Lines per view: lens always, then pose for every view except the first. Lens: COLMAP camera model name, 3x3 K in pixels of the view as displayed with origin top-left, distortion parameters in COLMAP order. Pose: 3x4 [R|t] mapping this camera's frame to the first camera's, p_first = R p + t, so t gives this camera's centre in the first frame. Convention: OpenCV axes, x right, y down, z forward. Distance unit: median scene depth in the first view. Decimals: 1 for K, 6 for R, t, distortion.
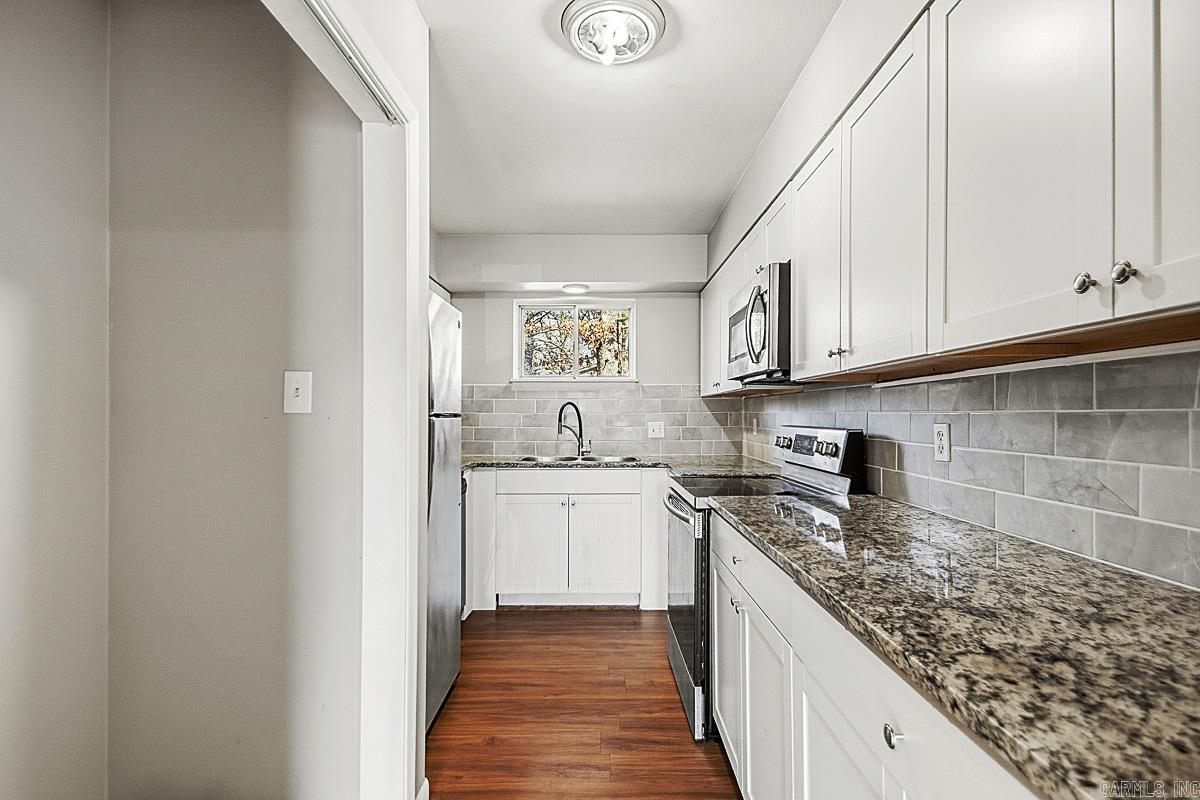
lens RADIAL K [[554.9, 0, 621.2], [0, 554.9, 382.7], [0, 0, 1]] dist [0.000784, -0.010482]
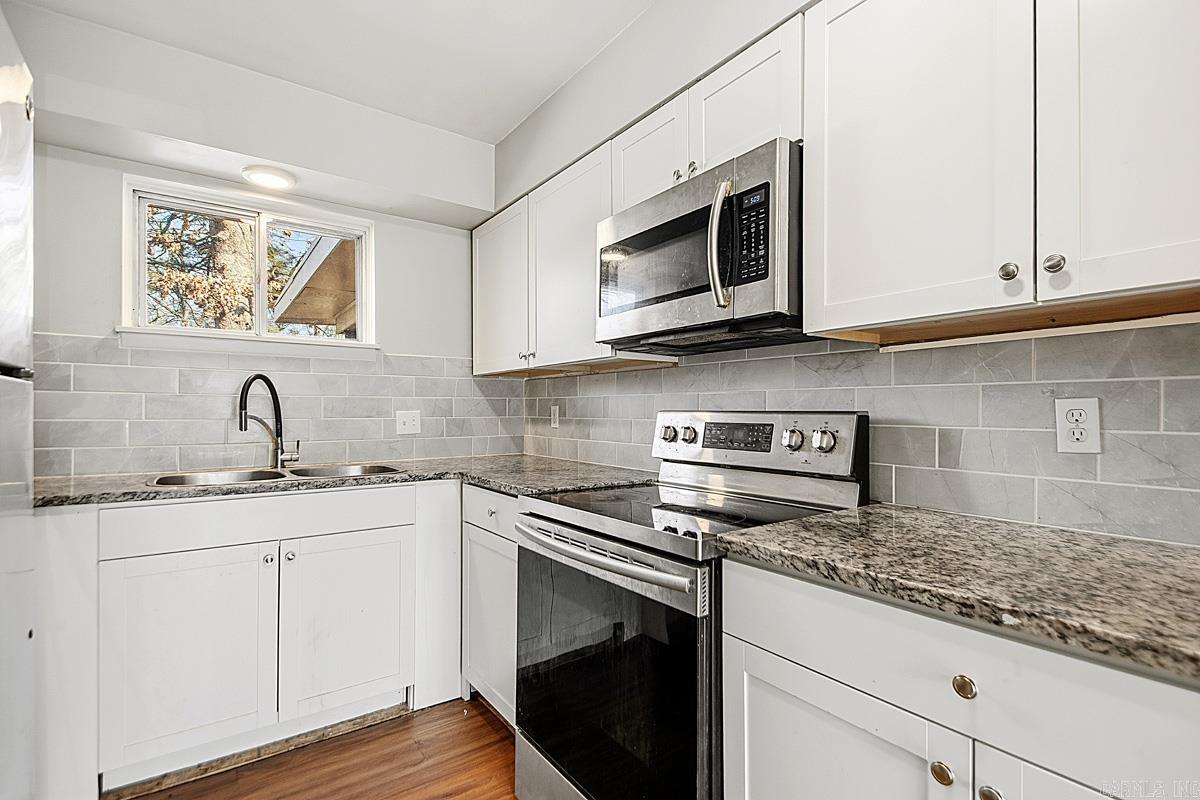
lens RADIAL K [[551.5, 0, 614.2], [0, 551.5, 402.4], [0, 0, 1]] dist [0.024202, -0.010400]
pose [[0.820302, 0.011613, 0.571813, -0.125071], [-0.035161, 0.998927, 0.030154, 0.034695], [-0.570849, -0.044841, 0.819830, 0.336433]]
